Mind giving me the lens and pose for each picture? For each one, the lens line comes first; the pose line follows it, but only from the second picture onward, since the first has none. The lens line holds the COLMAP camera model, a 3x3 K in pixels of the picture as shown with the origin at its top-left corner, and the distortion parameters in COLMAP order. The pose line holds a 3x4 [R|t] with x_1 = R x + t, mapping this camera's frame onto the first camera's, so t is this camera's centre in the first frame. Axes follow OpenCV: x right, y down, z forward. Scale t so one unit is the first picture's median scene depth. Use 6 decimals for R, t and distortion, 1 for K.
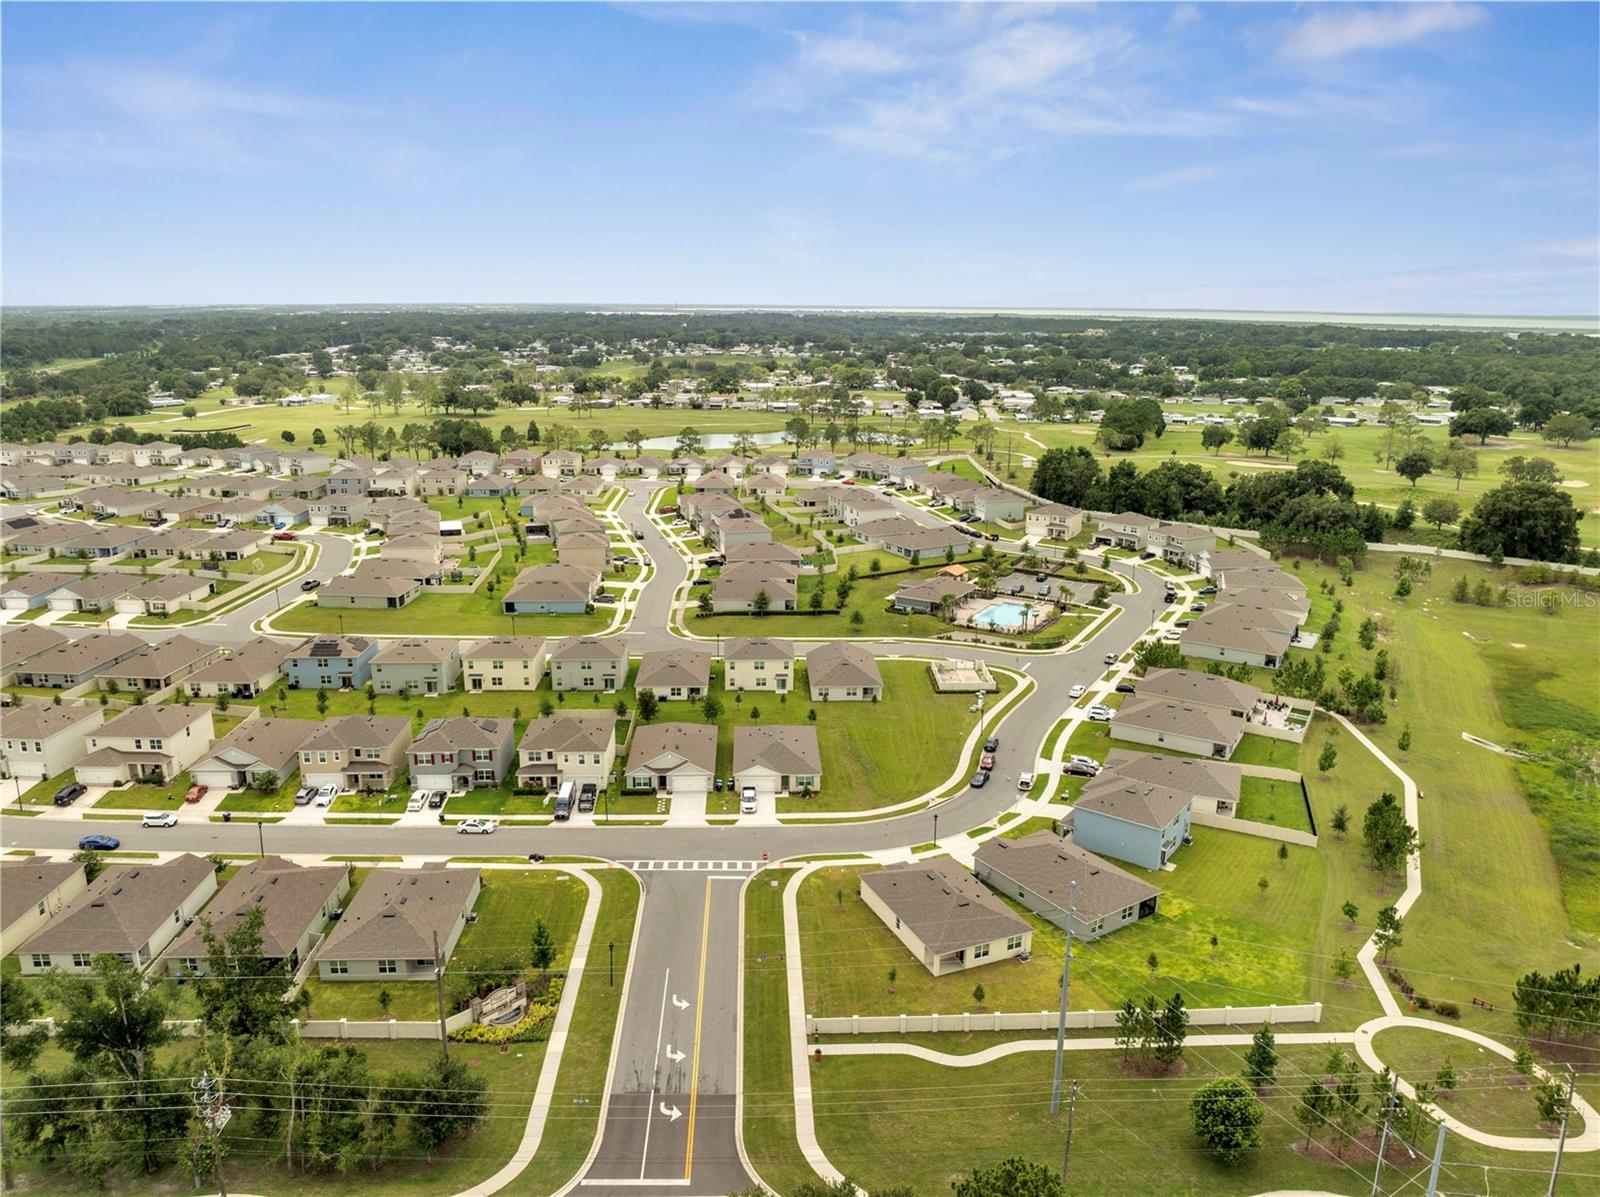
lens RADIAL K [[1127.2, 0, 805.7], [0, 1127.2, 598.3], [0, 0, 1]] dist [-0.045758, 0.013108]
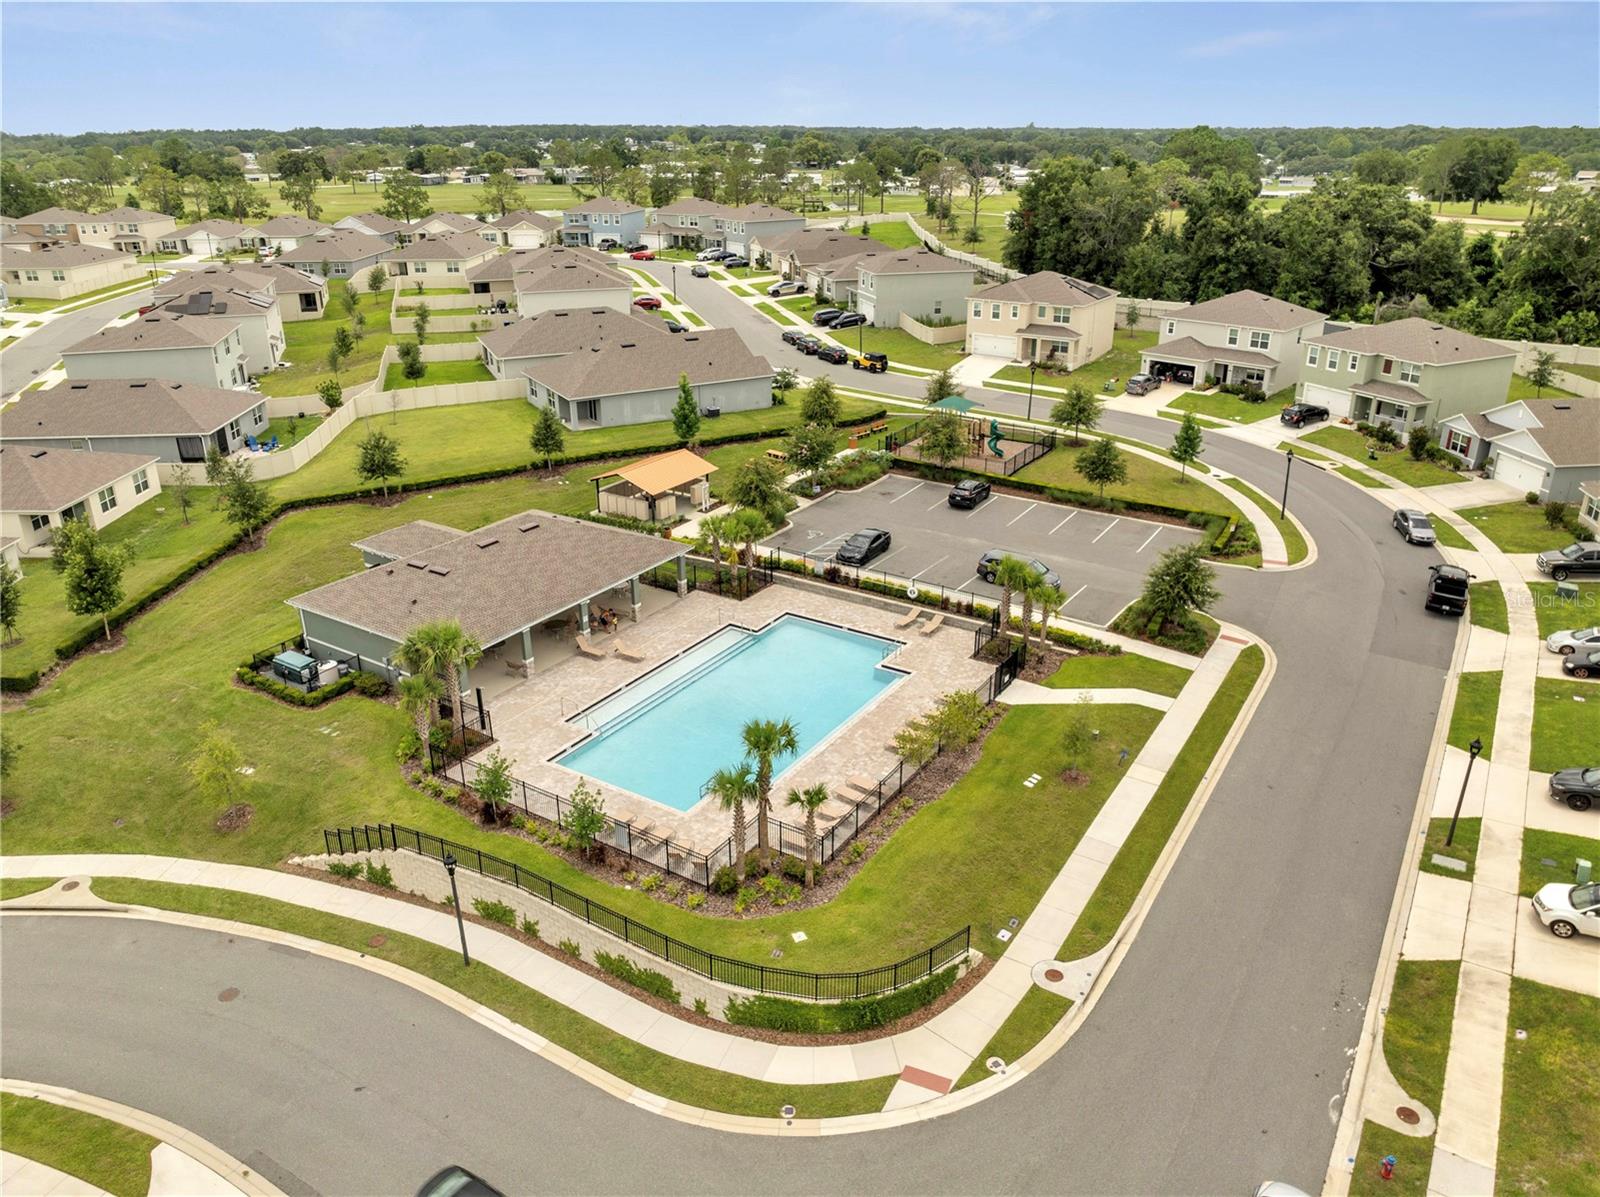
lens RADIAL K [[1127.2, 0, 805.7], [0, 1127.2, 598.3], [0, 0, 1]] dist [-0.045758, 0.013108]
pose [[0.999616, 0.002461, -0.027588, 0.158894], [0.001442, 0.990071, 0.140559, -0.029946], [0.027660, -0.140545, 0.989688, 0.636060]]
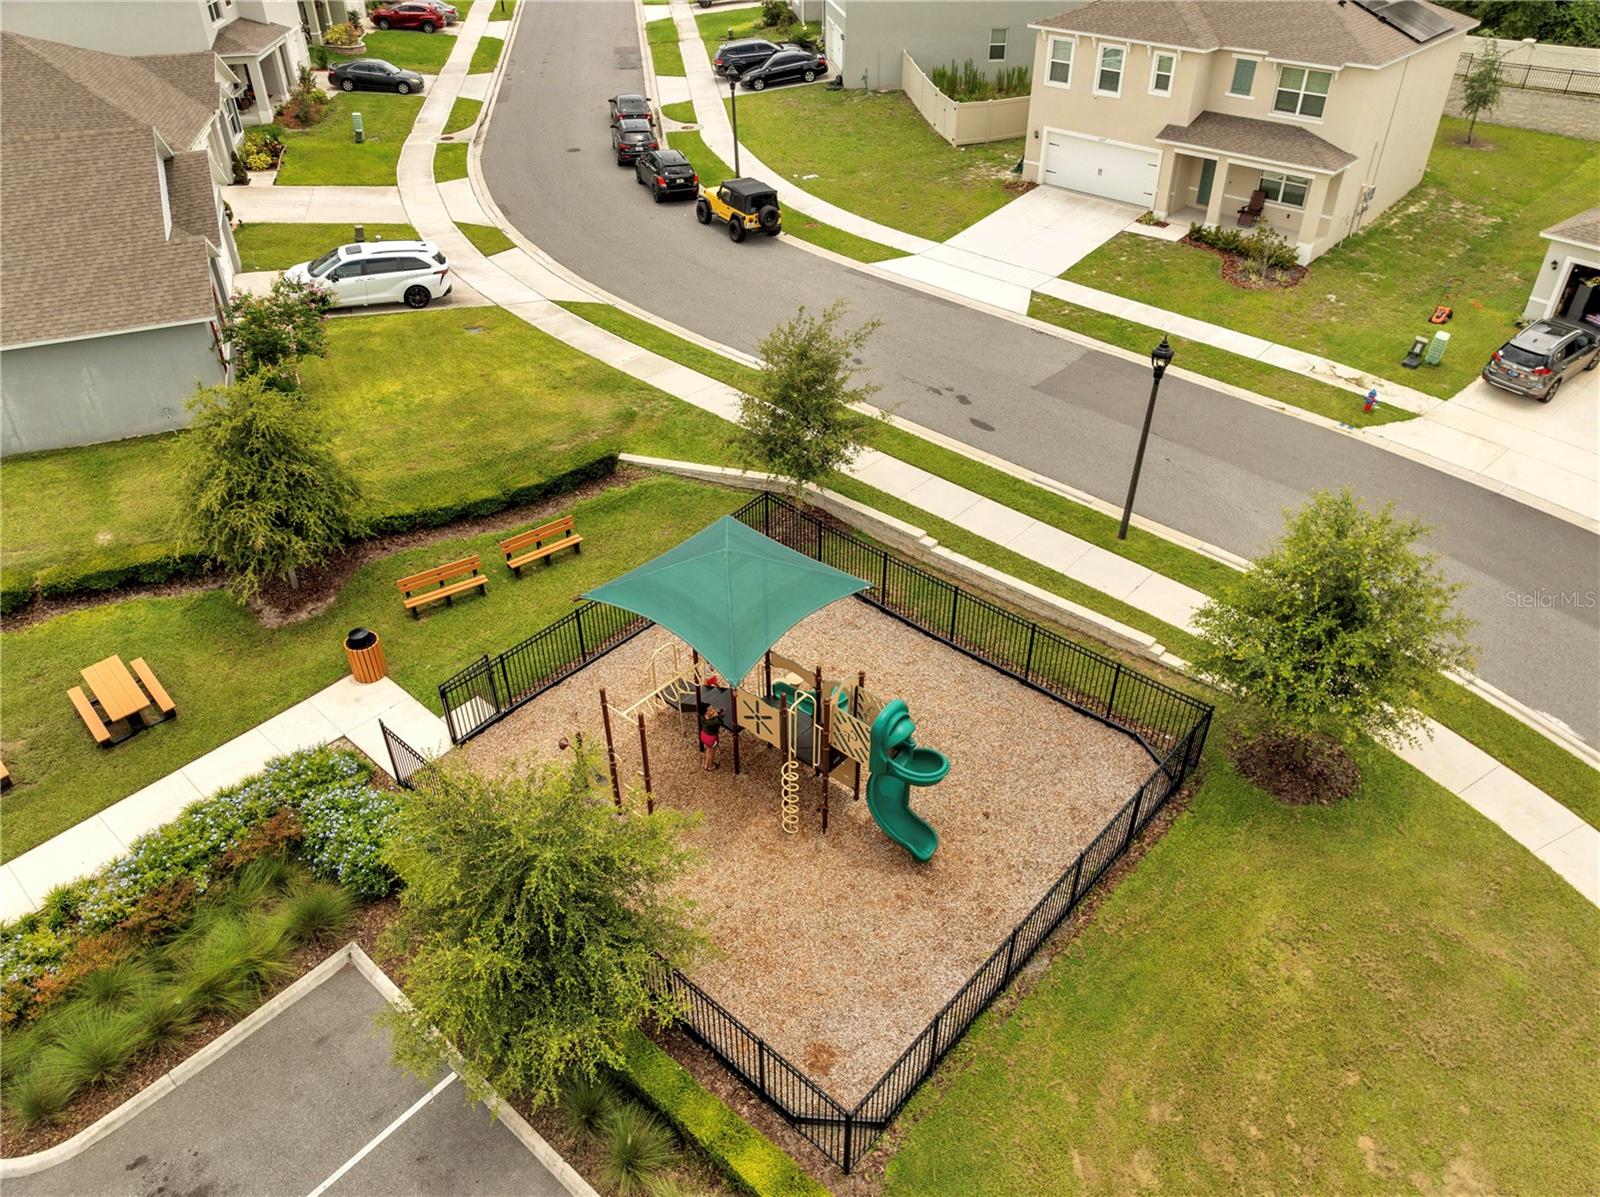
lens RADIAL K [[1127.2, 0, 805.7], [0, 1127.2, 598.3], [0, 0, 1]] dist [-0.045758, 0.013108]
pose [[0.983520, 0.099232, -0.151131, 0.204642], [-0.037396, 0.929494, 0.366936, -0.062297], [0.176887, -0.355237, 0.917888, 0.884376]]
